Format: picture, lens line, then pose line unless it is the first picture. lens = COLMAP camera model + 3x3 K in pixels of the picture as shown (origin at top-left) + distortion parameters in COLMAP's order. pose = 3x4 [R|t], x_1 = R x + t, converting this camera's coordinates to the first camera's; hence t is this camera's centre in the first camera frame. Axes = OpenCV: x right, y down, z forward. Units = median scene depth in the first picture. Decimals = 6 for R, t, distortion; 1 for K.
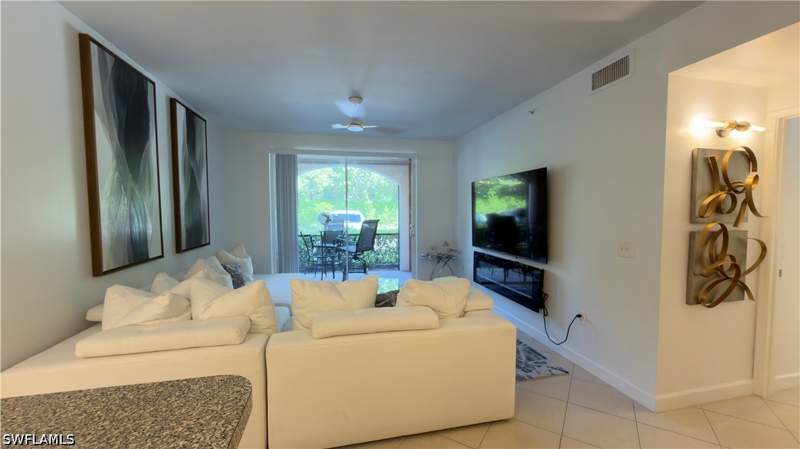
lens RADIAL K [[314.5, 0, 399.5], [0, 314.5, 226.7], [0, 0, 1]] dist [-0.004197, 0.000214]
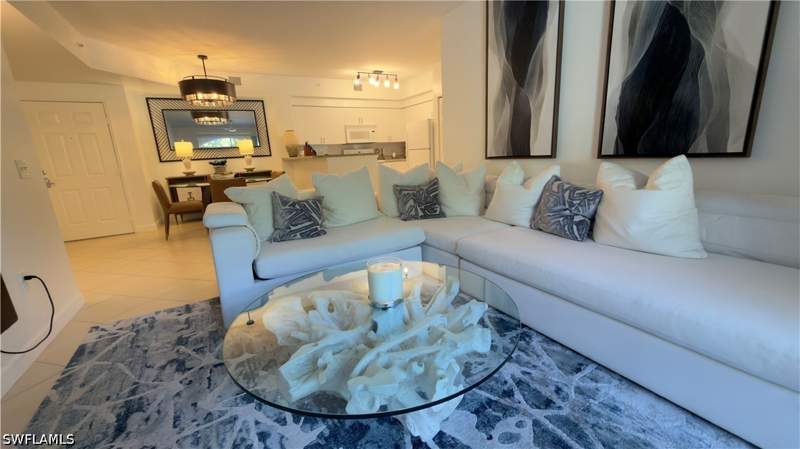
lens RADIAL K [[314.5, 0, 399.5], [0, 314.5, 226.7], [0, 0, 1]] dist [-0.004197, 0.000214]
pose [[-0.952599, 0.117363, -0.280681, -0.021947], [0.036296, 0.959848, 0.278164, 0.017492], [0.302057, 0.254791, -0.918609, 1.915566]]
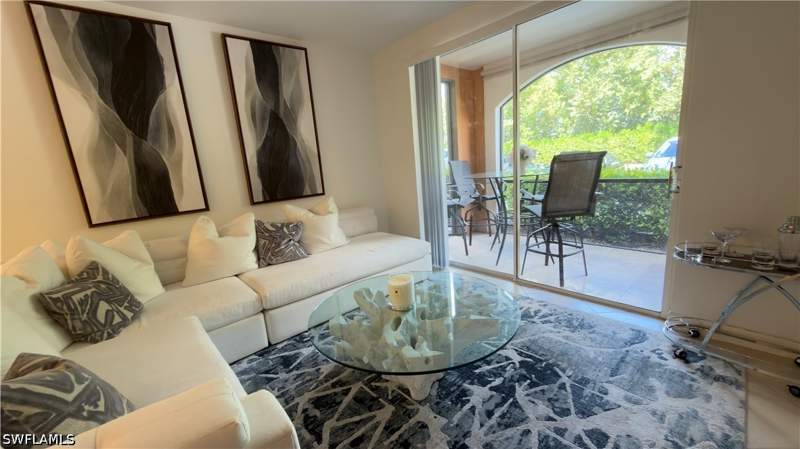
lens RADIAL K [[314.5, 0, 399.5], [0, 314.5, 226.7], [0, 0, 1]] dist [-0.004197, 0.000214]
pose [[0.474228, 0.143273, -0.868666, 0.445477], [0.031278, 0.983305, 0.179256, -0.013150], [0.879847, -0.112179, 0.461829, 1.143226]]
